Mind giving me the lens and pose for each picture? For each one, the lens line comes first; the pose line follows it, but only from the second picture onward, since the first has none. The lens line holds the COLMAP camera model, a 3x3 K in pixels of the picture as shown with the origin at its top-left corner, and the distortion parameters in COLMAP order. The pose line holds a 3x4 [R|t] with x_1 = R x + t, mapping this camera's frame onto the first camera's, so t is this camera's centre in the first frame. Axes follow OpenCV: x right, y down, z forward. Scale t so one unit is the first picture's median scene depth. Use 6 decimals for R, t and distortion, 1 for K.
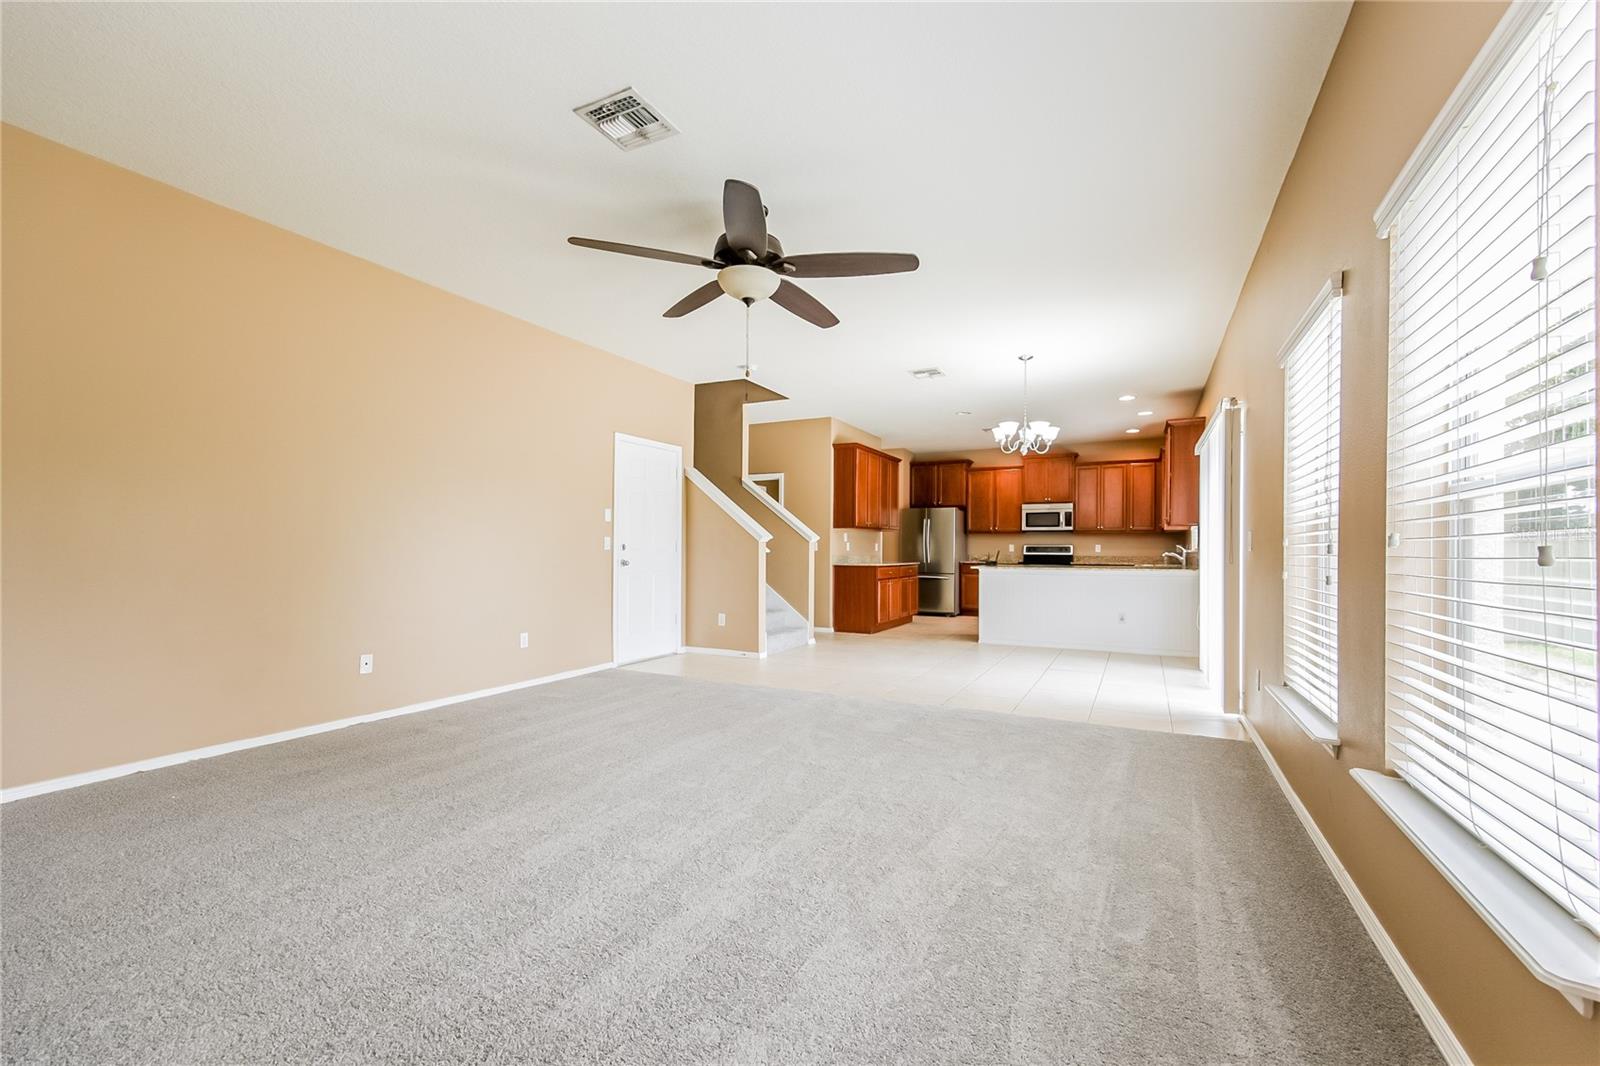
lens RADIAL K [[645.0, 0, 799.5], [0, 645.0, 540.9], [0, 0, 1]] dist [0.014980, 0.000436]
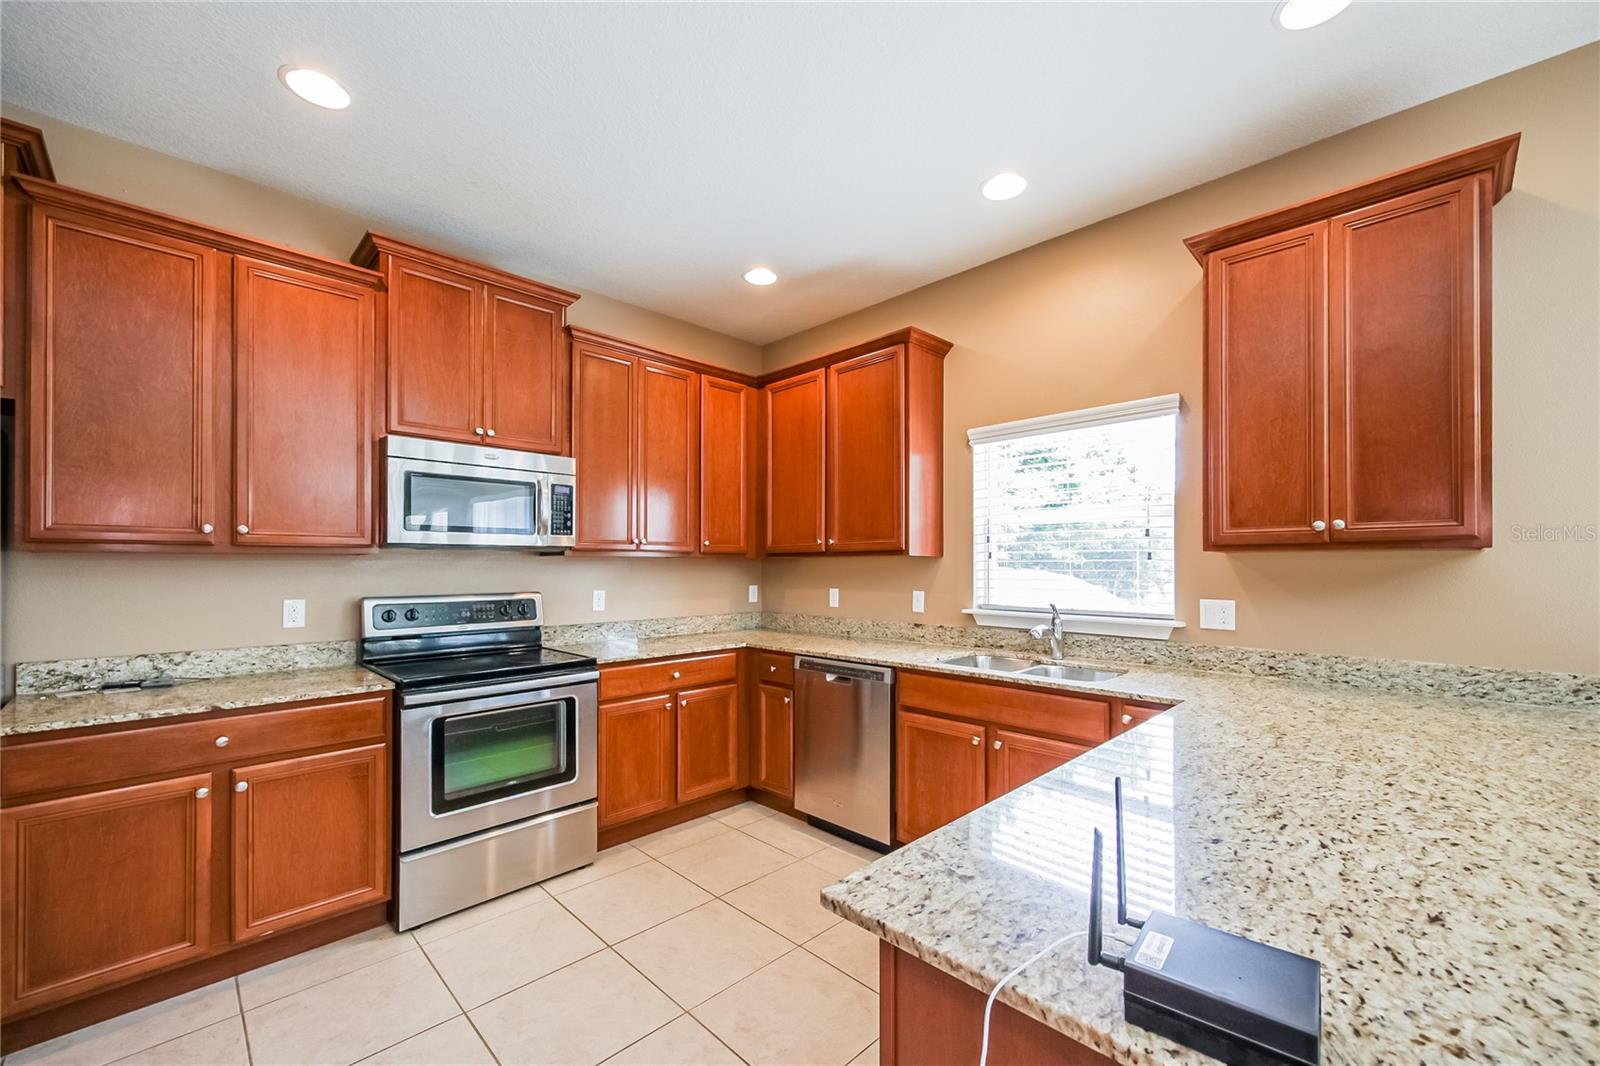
lens RADIAL K [[645.0, 0, 807.7], [0, 645.0, 559.0], [0, 0, 1]] dist [0.014980, 0.000436]
pose [[0.299404, 0.003210, 0.954121, 0.163215], [-0.003890, 0.999990, -0.002143, -0.010743], [-0.954119, -0.003070, 0.299413, 0.793339]]
